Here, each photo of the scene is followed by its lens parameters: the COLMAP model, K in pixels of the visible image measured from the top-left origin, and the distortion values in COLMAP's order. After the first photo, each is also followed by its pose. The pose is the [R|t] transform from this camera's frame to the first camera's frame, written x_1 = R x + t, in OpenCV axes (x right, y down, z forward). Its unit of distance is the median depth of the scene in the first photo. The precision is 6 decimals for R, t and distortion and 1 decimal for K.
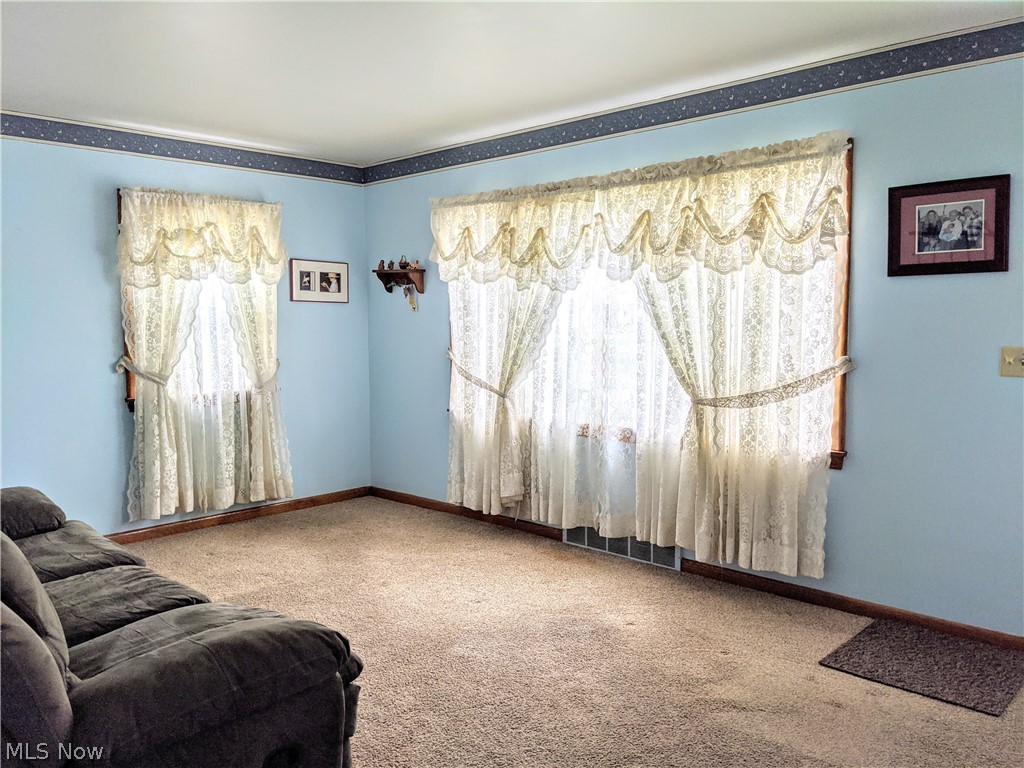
lens RADIAL K [[814.3, 0, 510.8], [0, 814.3, 380.9], [0, 0, 1]] dist [-0.000122, -0.004019]
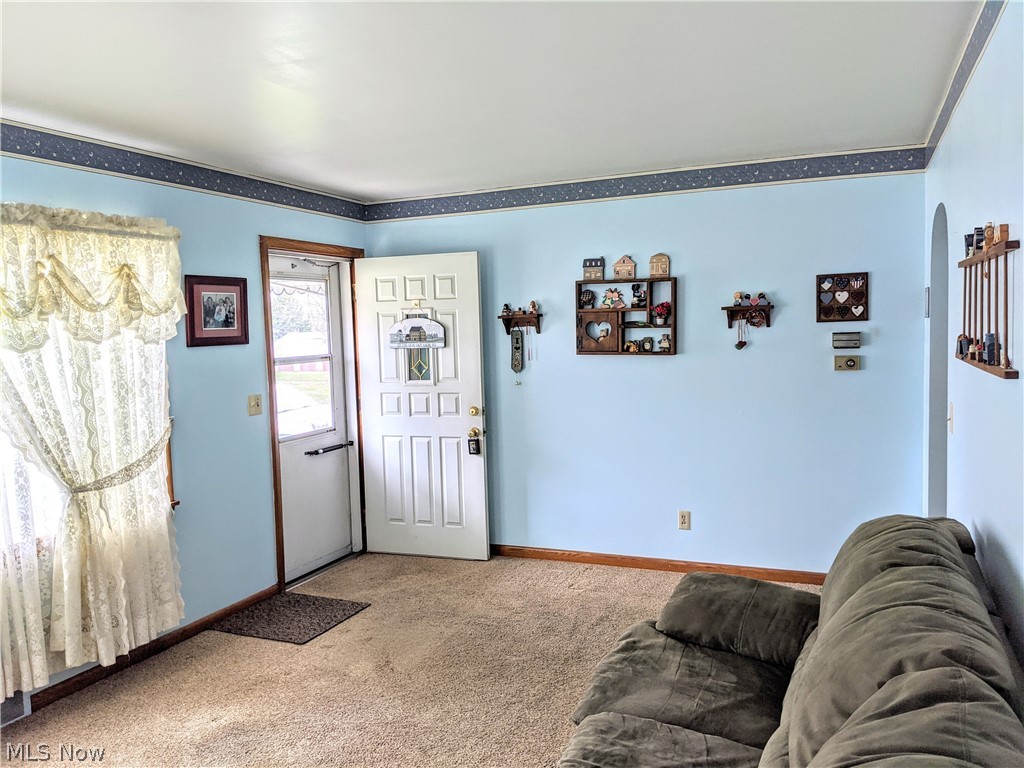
lens RADIAL K [[814.3, 0, 511.5], [0, 814.3, 386.2], [0, 0, 1]] dist [-0.000122, -0.004019]
pose [[-0.361946, -0.050200, 0.930846, -0.816957], [0.102926, 0.990292, 0.093427, -0.130162], [-0.926499, 0.129624, -0.353266, 0.958842]]
